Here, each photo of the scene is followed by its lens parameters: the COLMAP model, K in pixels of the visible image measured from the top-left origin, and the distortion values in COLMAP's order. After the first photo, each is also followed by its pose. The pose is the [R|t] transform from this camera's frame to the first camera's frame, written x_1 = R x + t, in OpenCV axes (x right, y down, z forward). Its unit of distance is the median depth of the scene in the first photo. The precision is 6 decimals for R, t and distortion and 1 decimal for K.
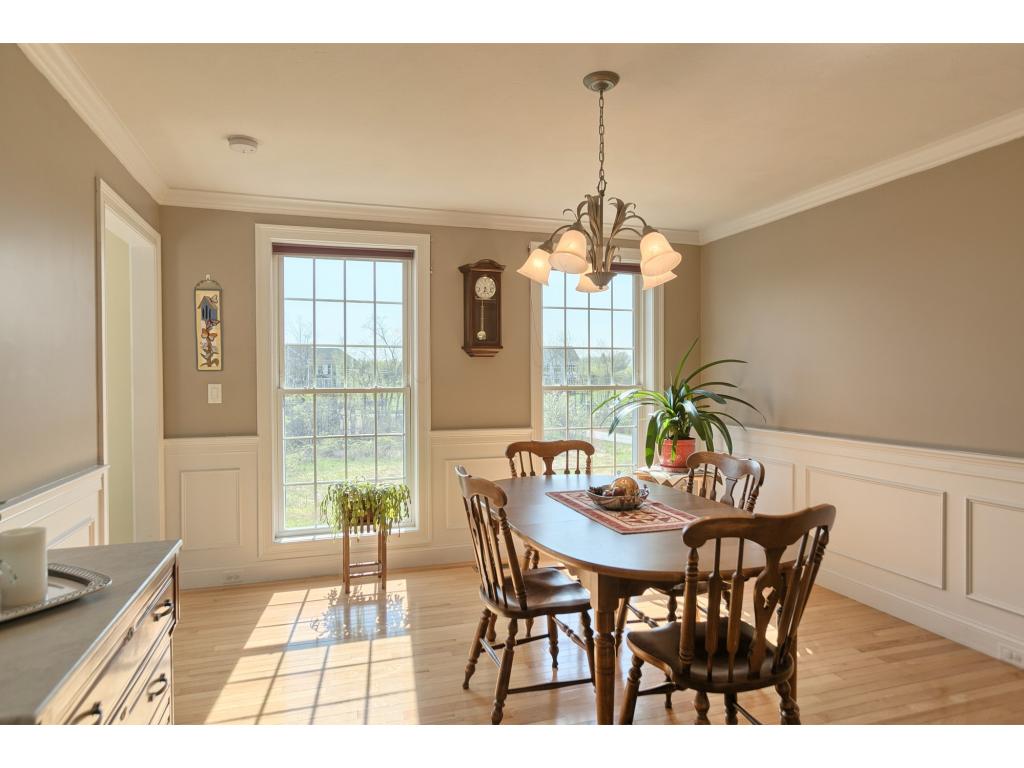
lens RADIAL K [[618.1, 0, 512.0], [0, 618.1, 384.0], [0, 0, 1]] dist [0.002006, 0.000610]
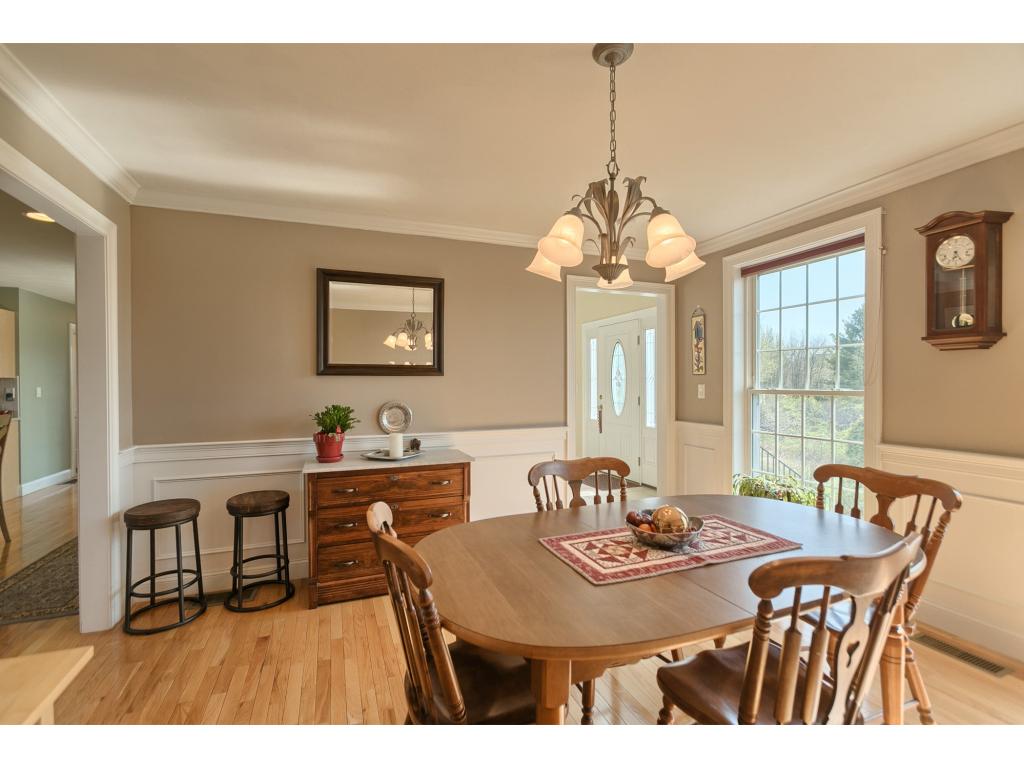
lens RADIAL K [[459.4, 0, 506.3], [0, 459.4, 384.1], [0, 0, 1]] dist [-0.015002, 0.013443]
pose [[0.063759, 0.009223, -0.997923, 0.498048], [-0.005467, 0.999946, 0.008892, -0.007292], [0.997950, 0.004889, 0.063806, 0.506893]]
